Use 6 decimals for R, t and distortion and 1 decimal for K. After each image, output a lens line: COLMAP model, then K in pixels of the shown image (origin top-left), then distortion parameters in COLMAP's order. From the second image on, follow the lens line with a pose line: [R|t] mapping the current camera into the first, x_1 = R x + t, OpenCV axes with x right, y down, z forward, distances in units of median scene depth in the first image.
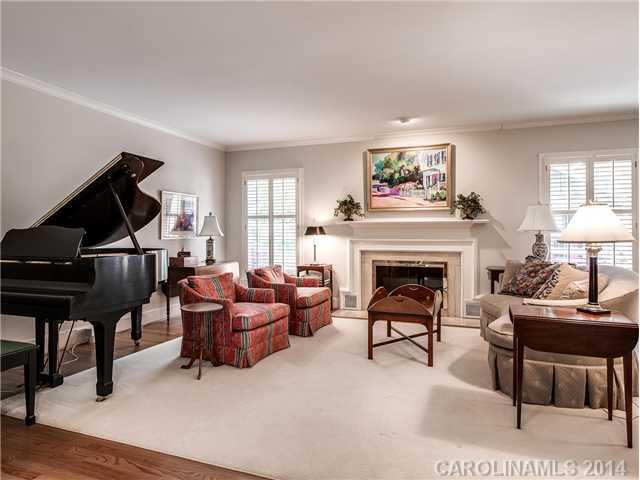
lens RADIAL K [[408.7, 0, 319.6], [0, 408.7, 229.5], [0, 0, 1]] dist [0.001648, -0.000213]
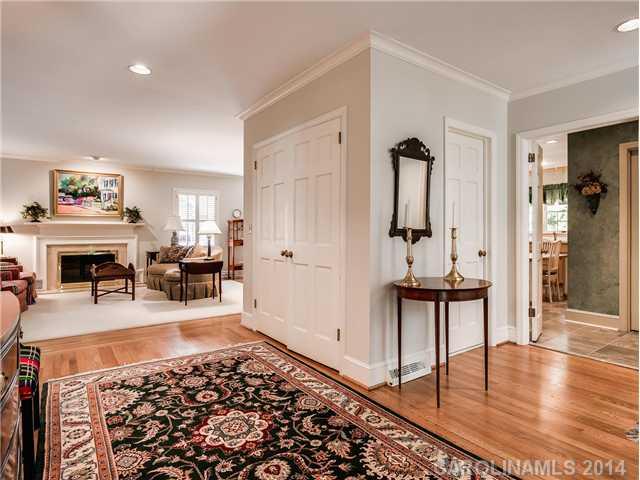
lens RADIAL K [[408.7, 0, 319.6], [0, 408.7, 229.5], [0, 0, 1]] dist [0.001648, -0.000213]
pose [[0.589108, 0.005907, 0.808033, -0.477245], [-0.004697, 0.999981, -0.003886, 0.003101], [-0.808041, -0.001506, 0.589125, -0.520170]]
